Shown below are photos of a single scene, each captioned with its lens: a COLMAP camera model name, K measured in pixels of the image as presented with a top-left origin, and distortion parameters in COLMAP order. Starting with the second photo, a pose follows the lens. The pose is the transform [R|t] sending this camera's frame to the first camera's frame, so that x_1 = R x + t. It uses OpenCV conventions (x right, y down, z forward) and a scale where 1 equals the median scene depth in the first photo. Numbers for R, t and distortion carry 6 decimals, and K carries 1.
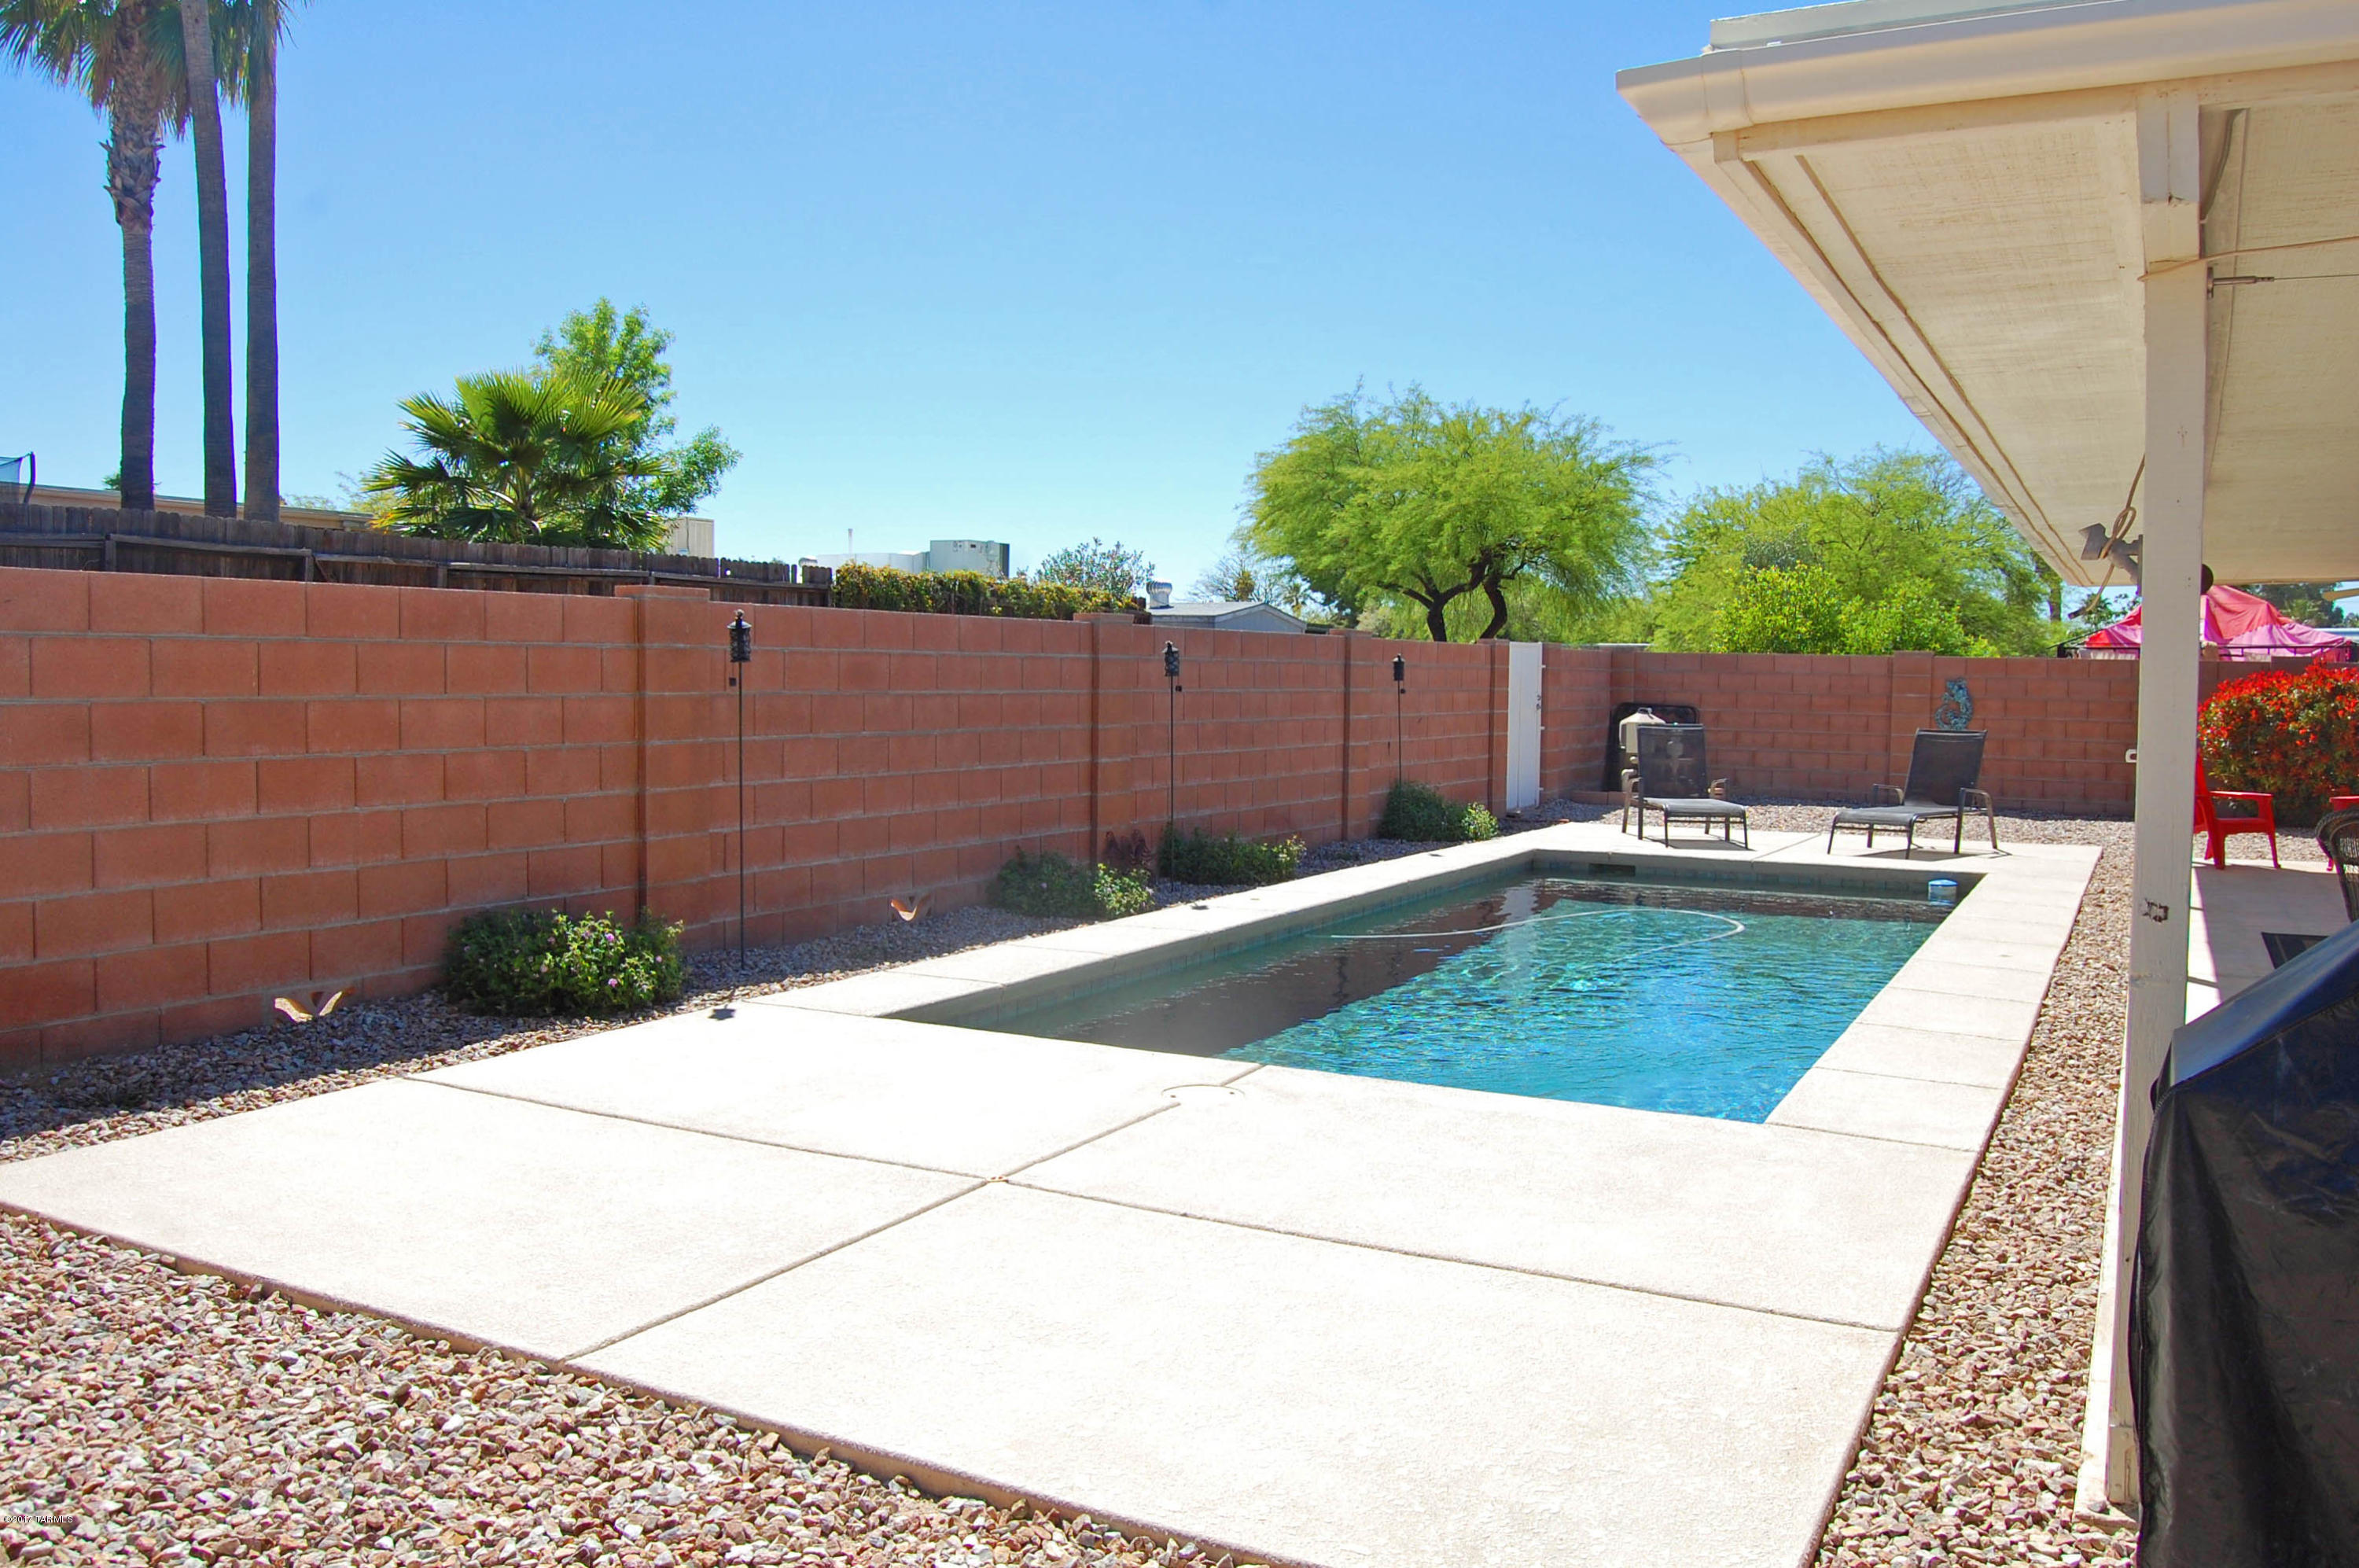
lens RADIAL K [[1851.1, 0, 1179.5], [0, 1851.1, 784.0], [0, 0, 1]] dist [-0.086447, 0.000785]
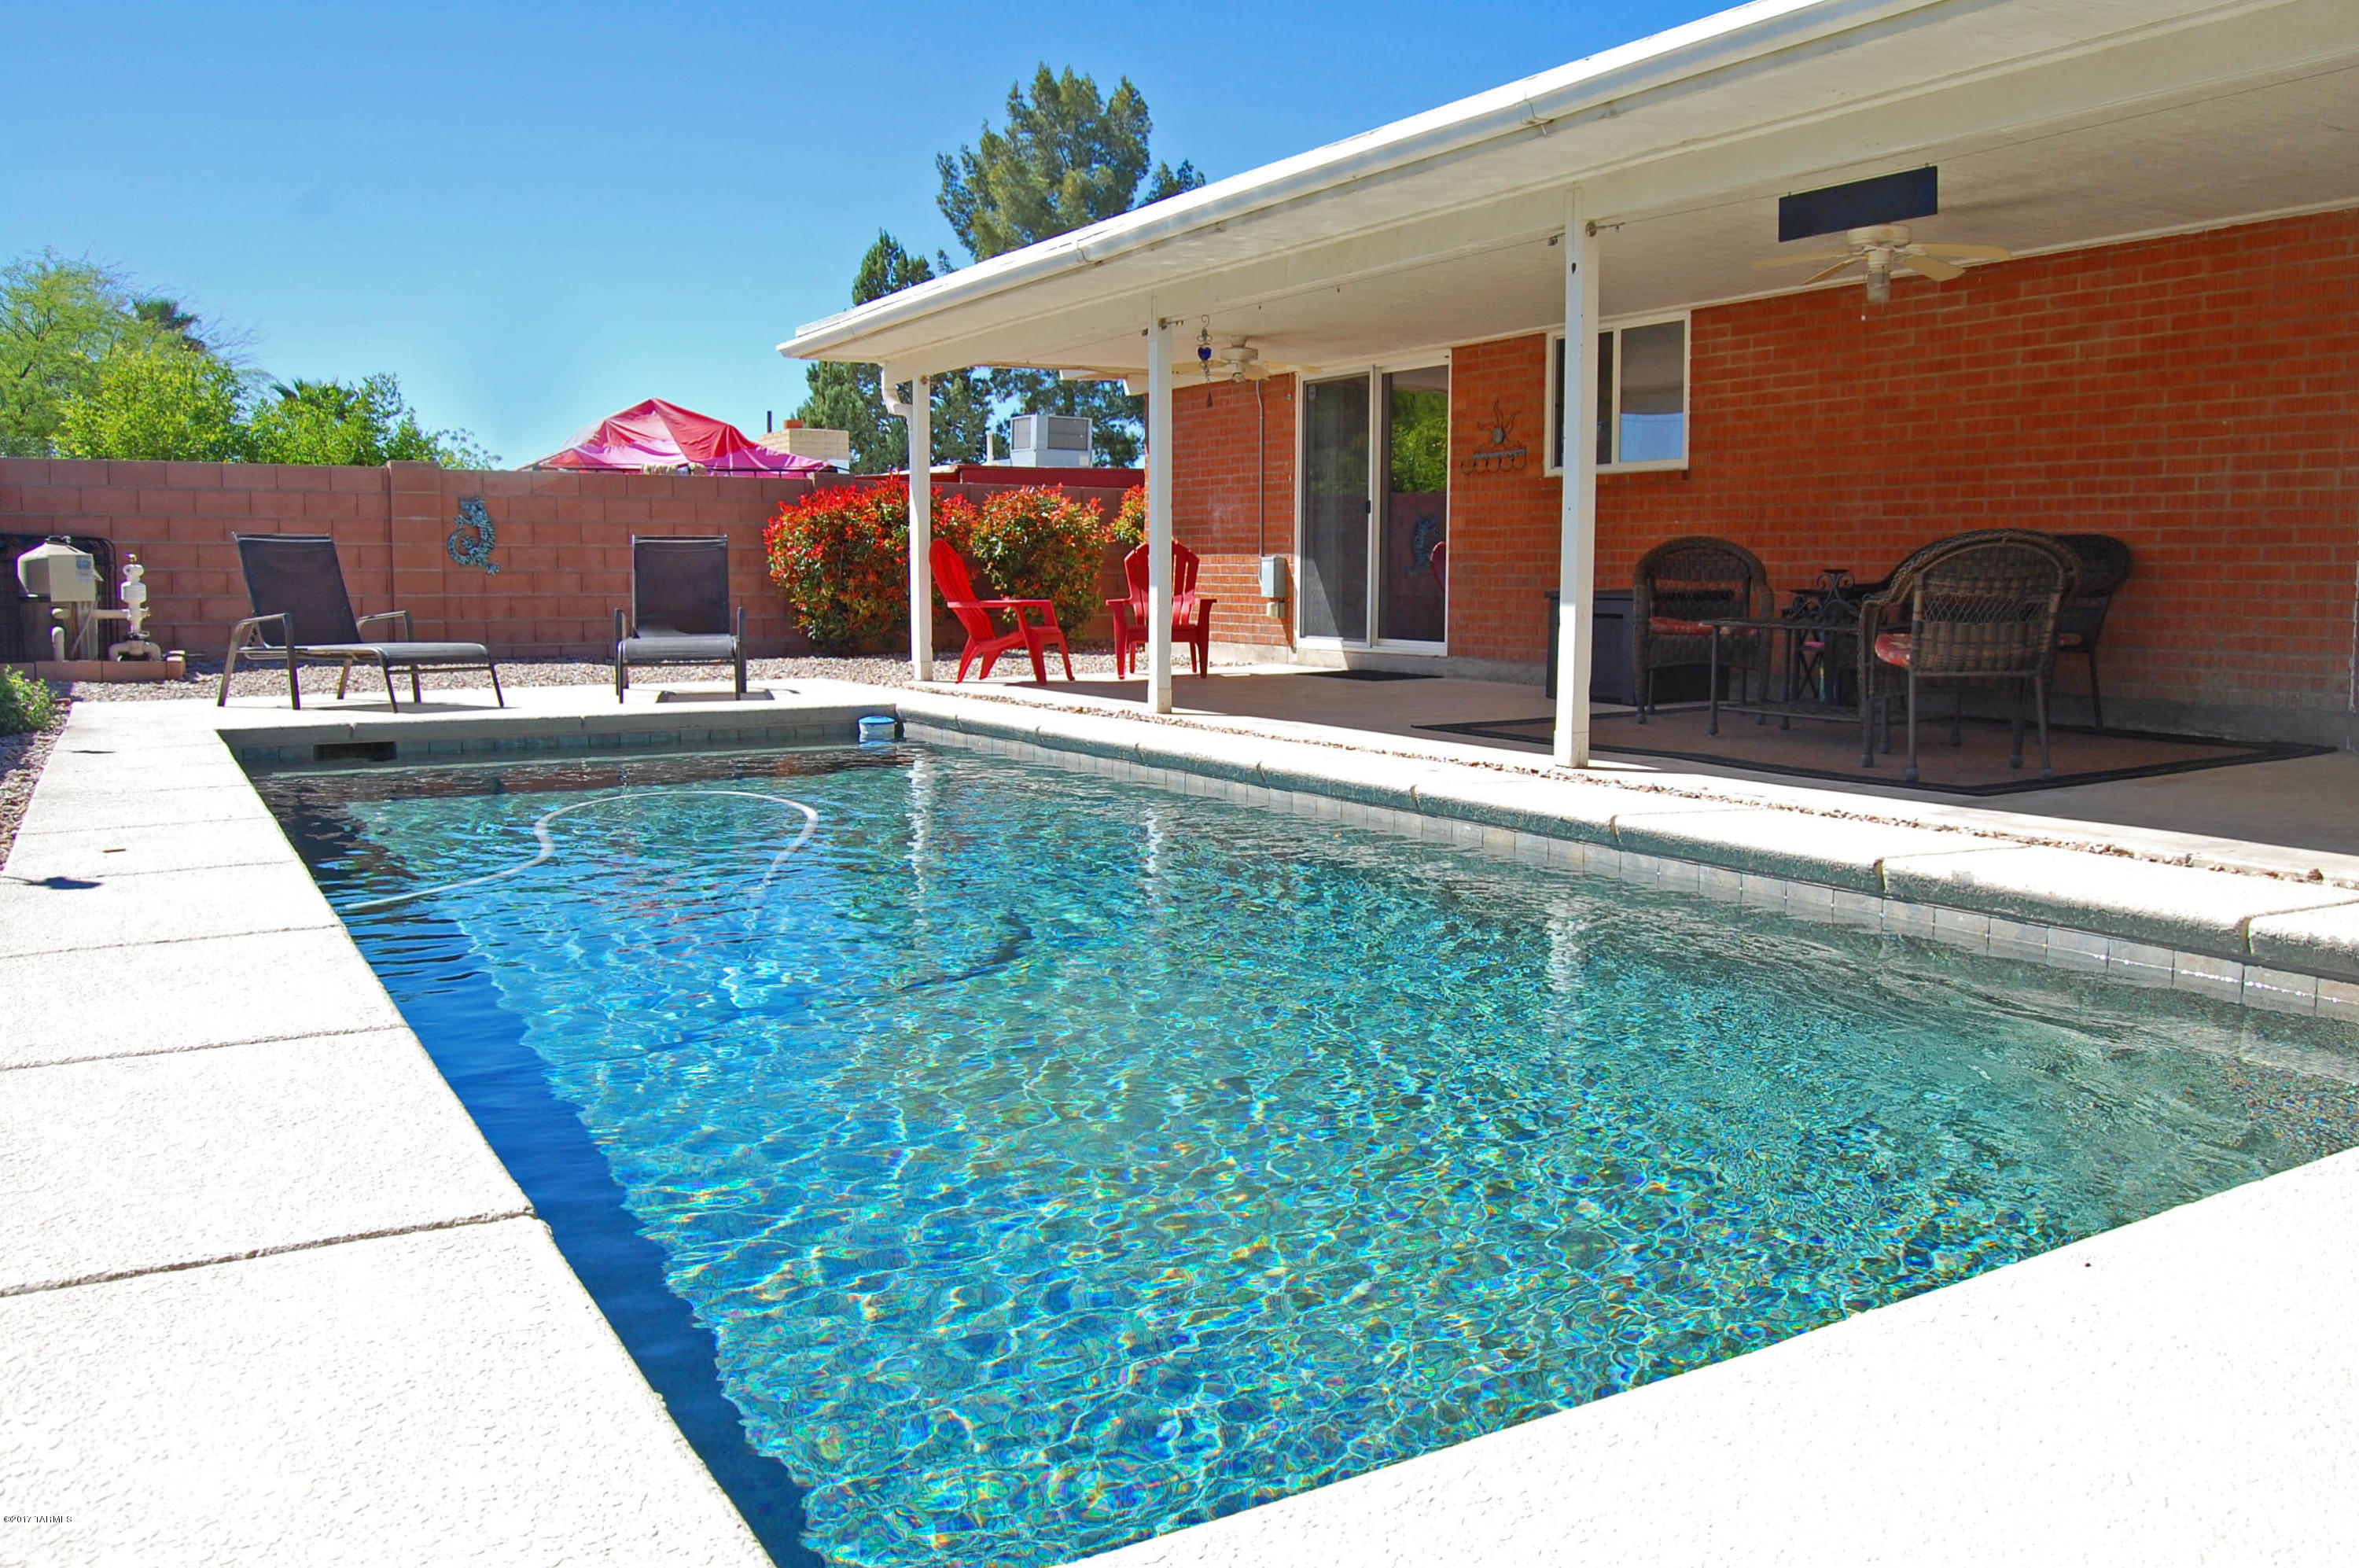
lens RADIAL K [[1851.1, 0, 1179.5], [0, 1851.1, 784.0], [0, 0, 1]] dist [-0.086447, 0.000785]
pose [[0.500205, -0.102974, 0.859762, -0.117574], [0.054161, 0.994680, 0.087623, 0.013905], [-0.864211, 0.002736, 0.503121, 0.339114]]
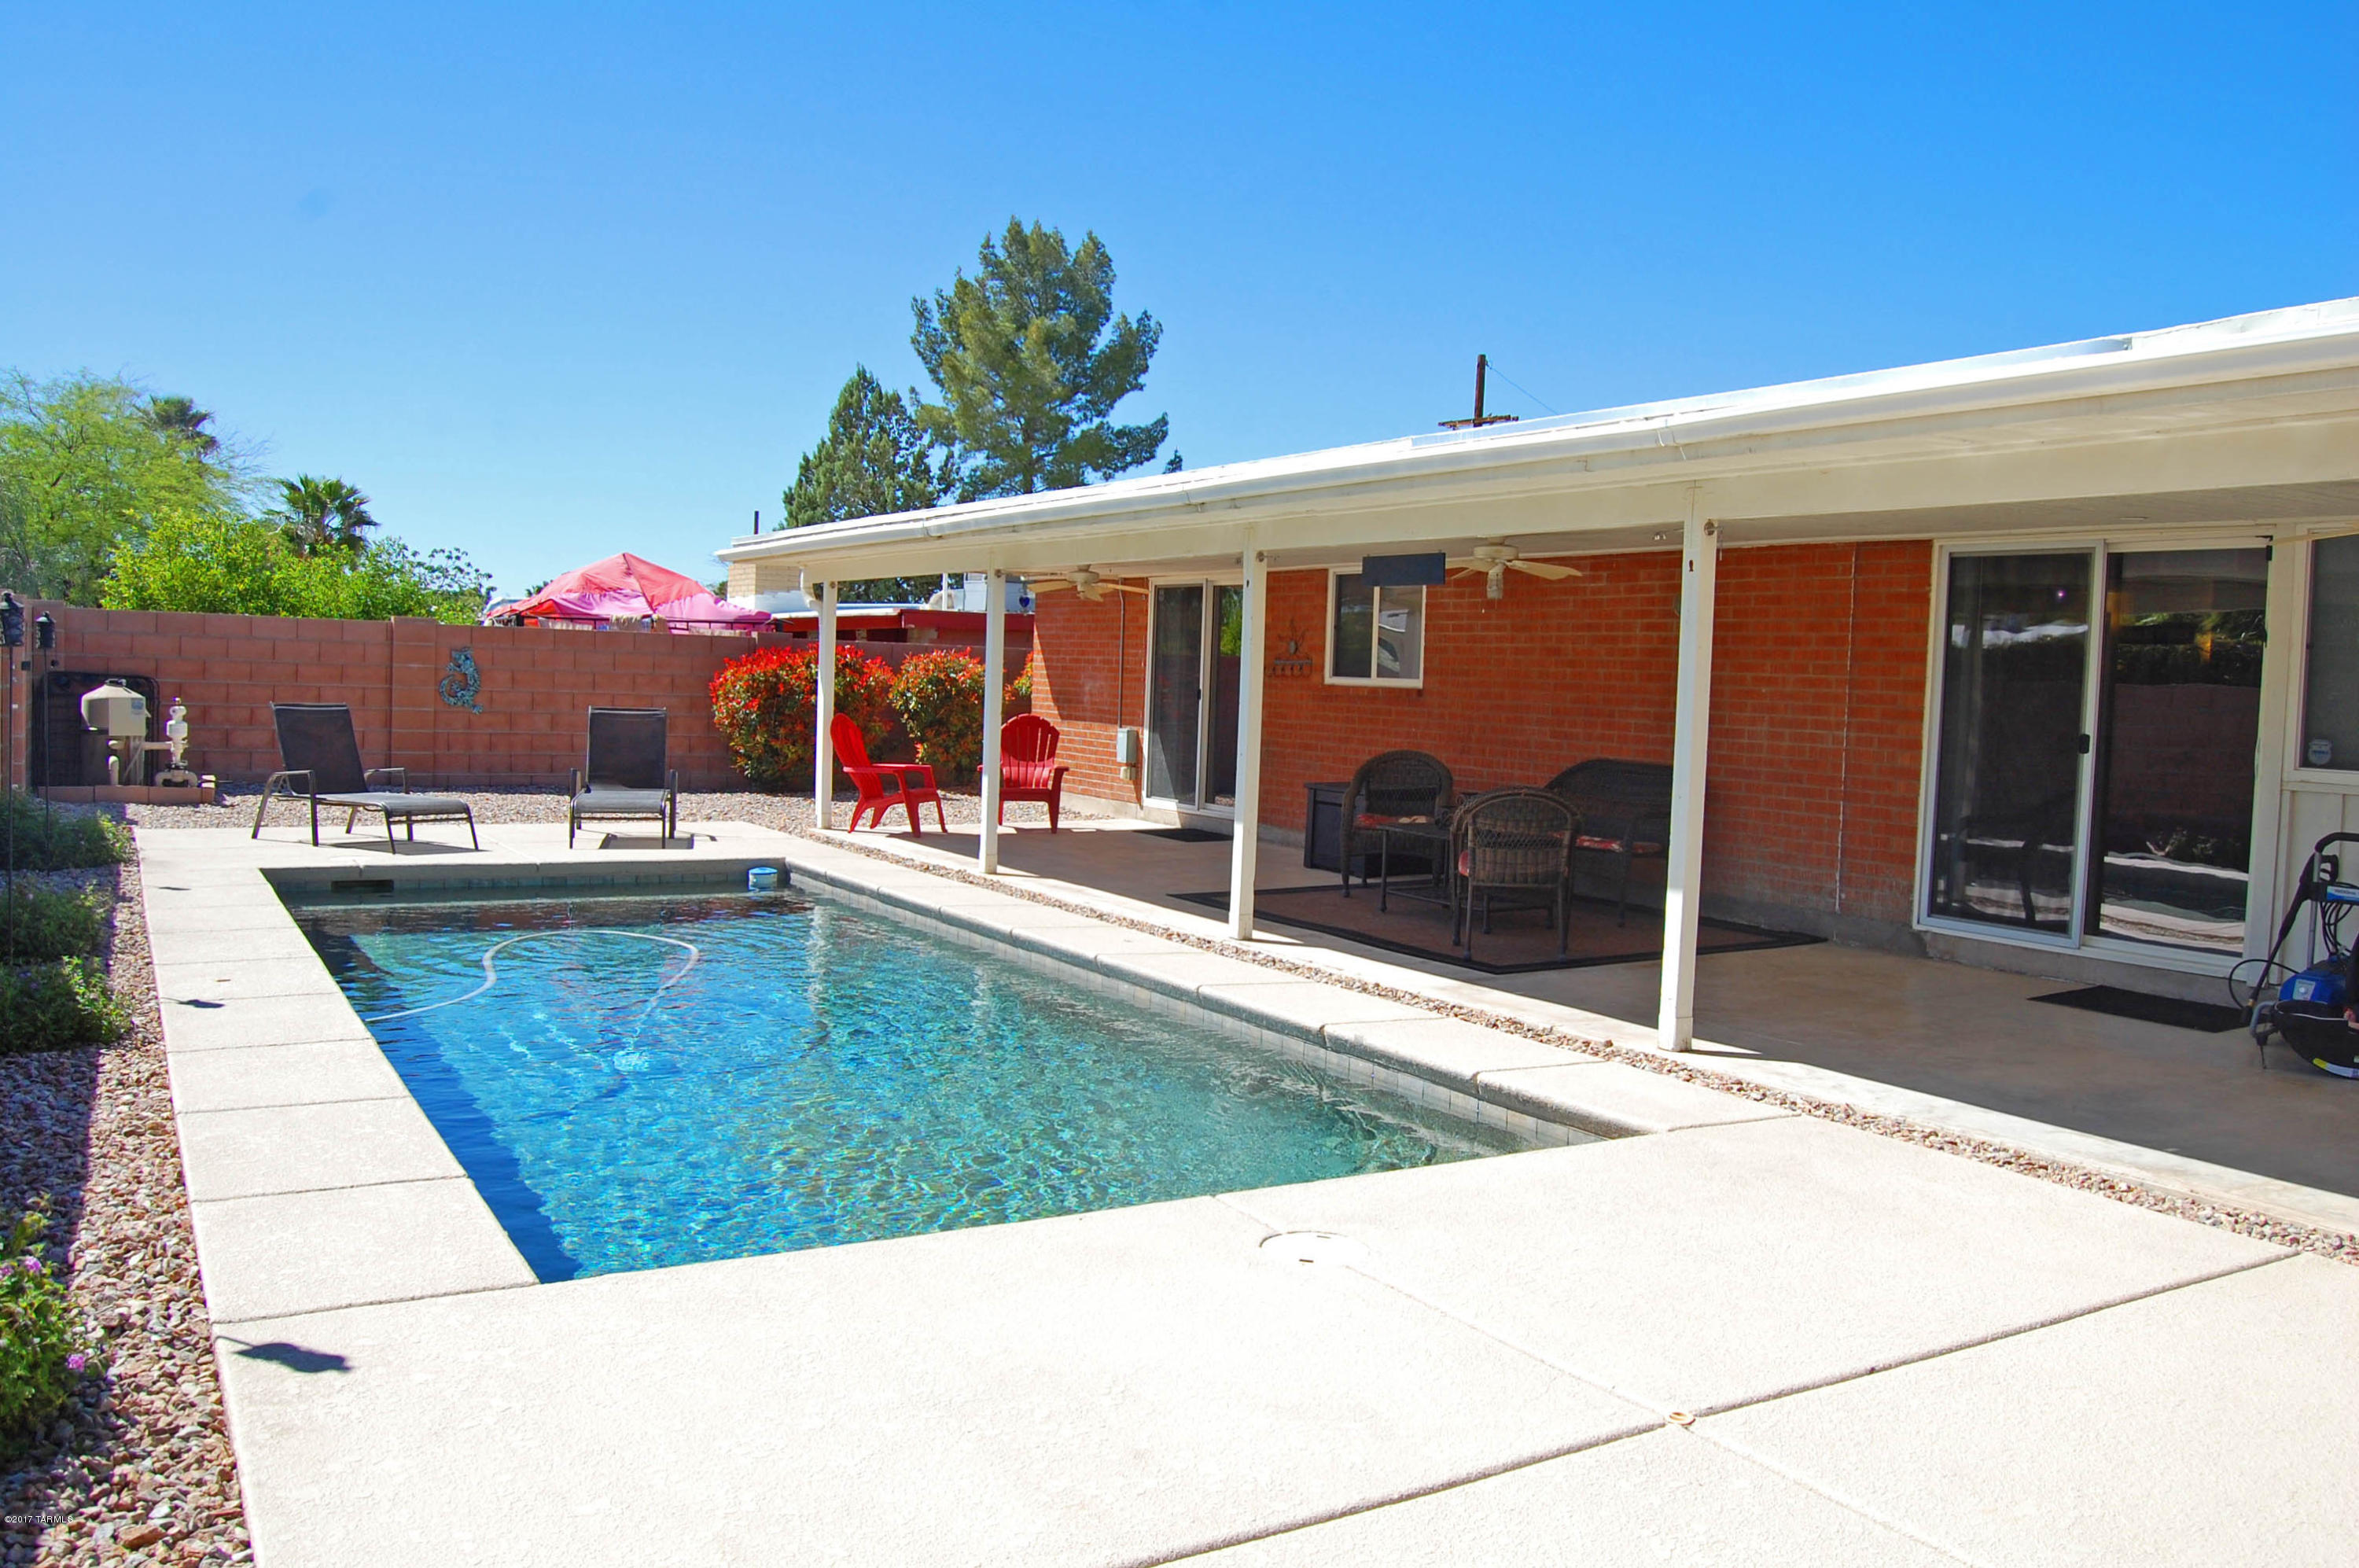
lens RADIAL K [[1851.1, 0, 1179.5], [0, 1851.1, 784.0], [0, 0, 1]] dist [-0.086447, 0.000785]
pose [[0.494395, -0.042032, 0.868221, -0.211303], [0.021738, 0.999116, 0.035991, -0.014085], [-0.868966, 0.001080, 0.494871, 0.219895]]
